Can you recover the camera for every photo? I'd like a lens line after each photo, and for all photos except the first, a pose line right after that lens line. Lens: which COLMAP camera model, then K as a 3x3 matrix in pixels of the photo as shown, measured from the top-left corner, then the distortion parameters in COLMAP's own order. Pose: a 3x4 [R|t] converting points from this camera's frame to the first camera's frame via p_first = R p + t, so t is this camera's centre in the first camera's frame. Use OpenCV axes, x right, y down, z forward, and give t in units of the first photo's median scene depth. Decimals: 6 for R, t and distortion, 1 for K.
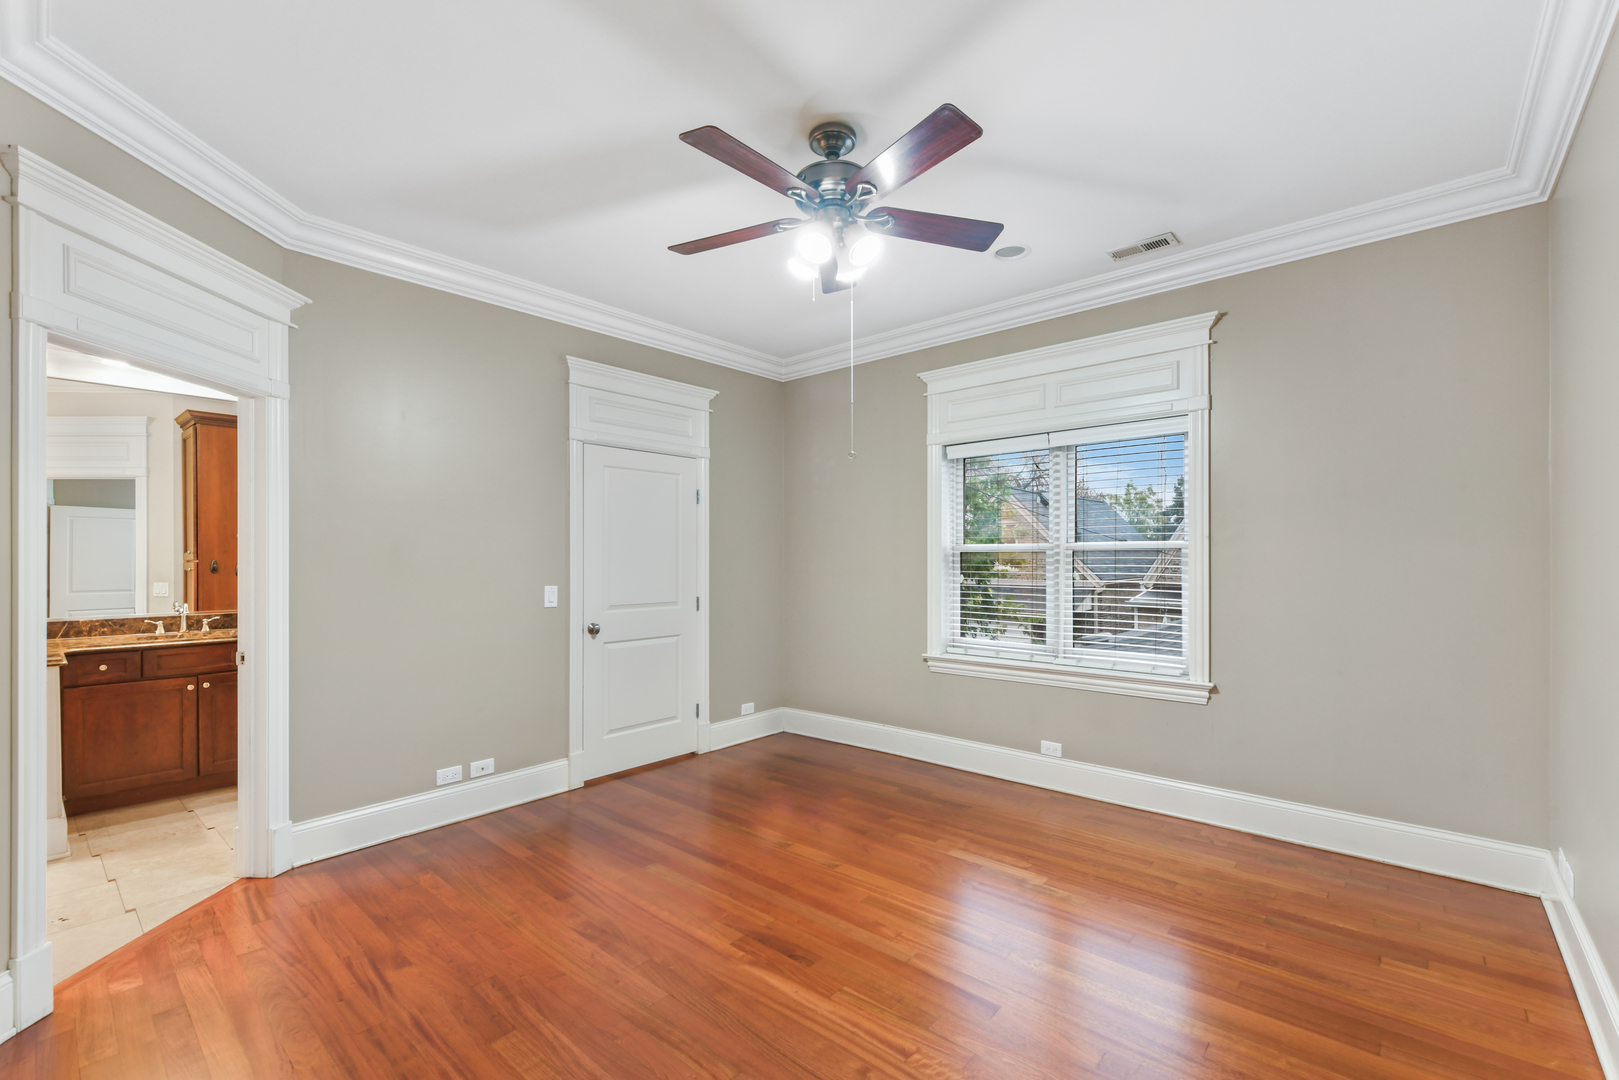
lens RADIAL K [[695.1, 0, 816.1], [0, 695.1, 557.3], [0, 0, 1]] dist [-0.000618, -0.000101]
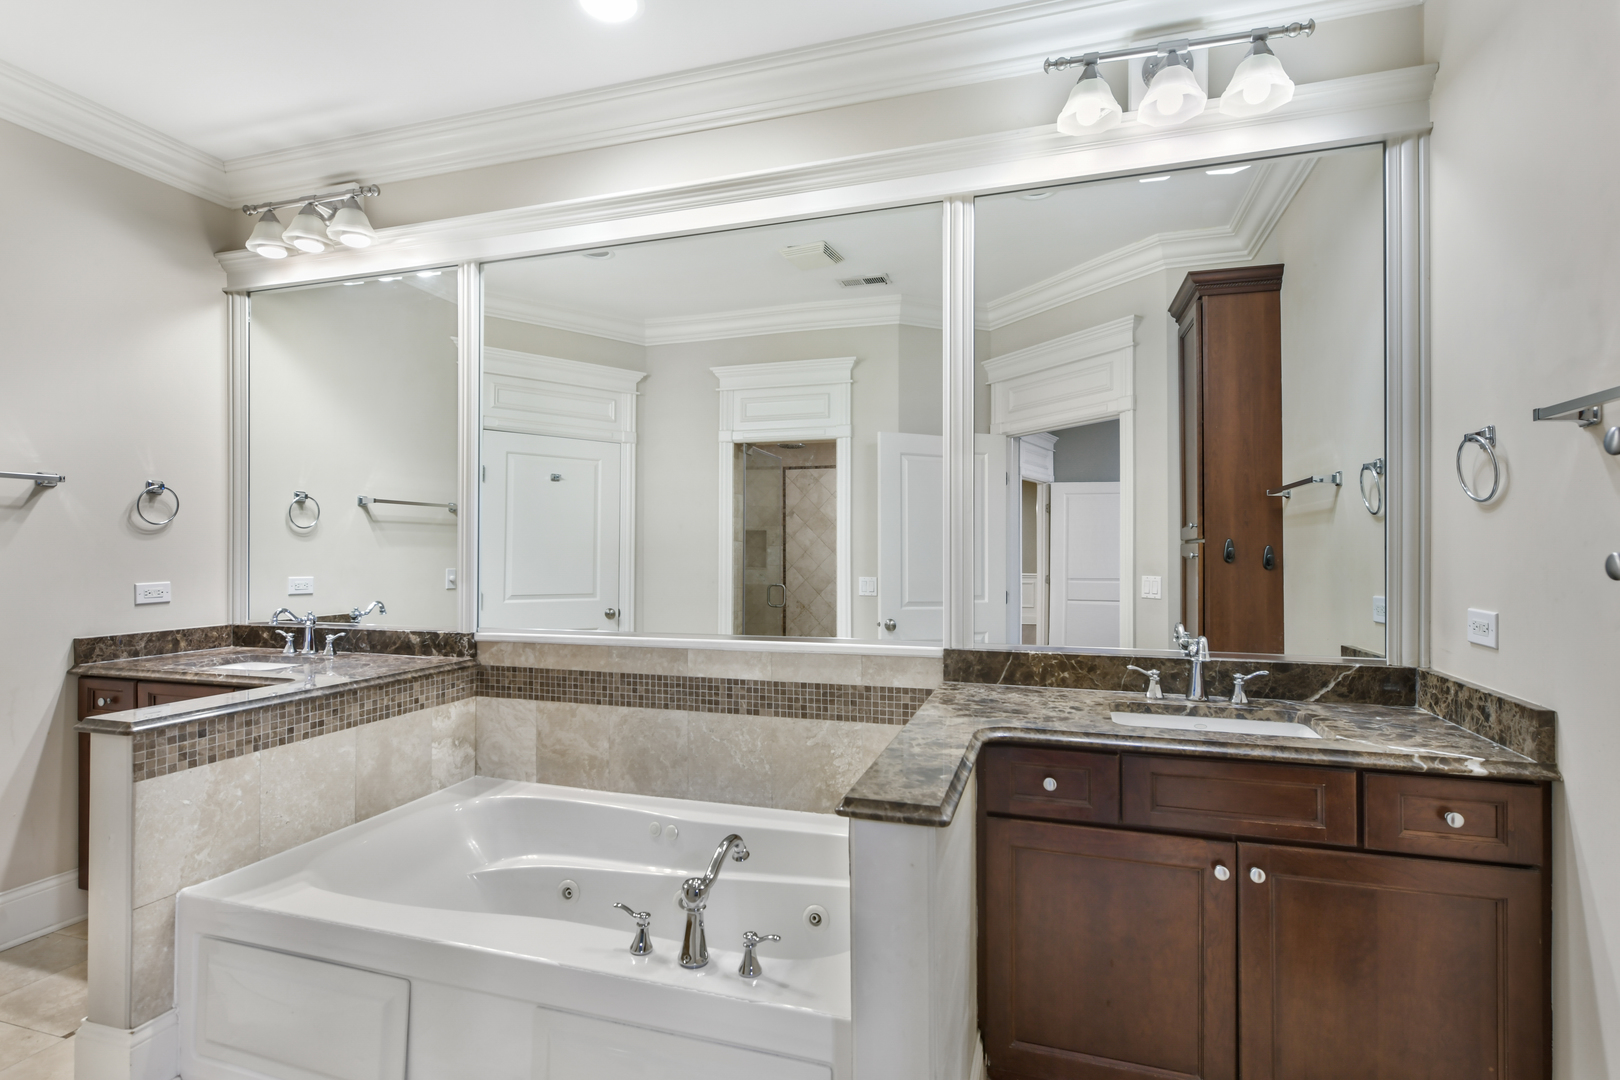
lens RADIAL K [[760.4, 0, 808.7], [0, 760.4, 547.2], [0, 0, 1]] dist [-0.002559, -0.000124]
pose [[0.387648, 0.002753, -0.921803, -0.559481], [0.001555, 0.999992, 0.003640, 0.009551], [0.921806, -0.002845, 0.387641, 0.584092]]
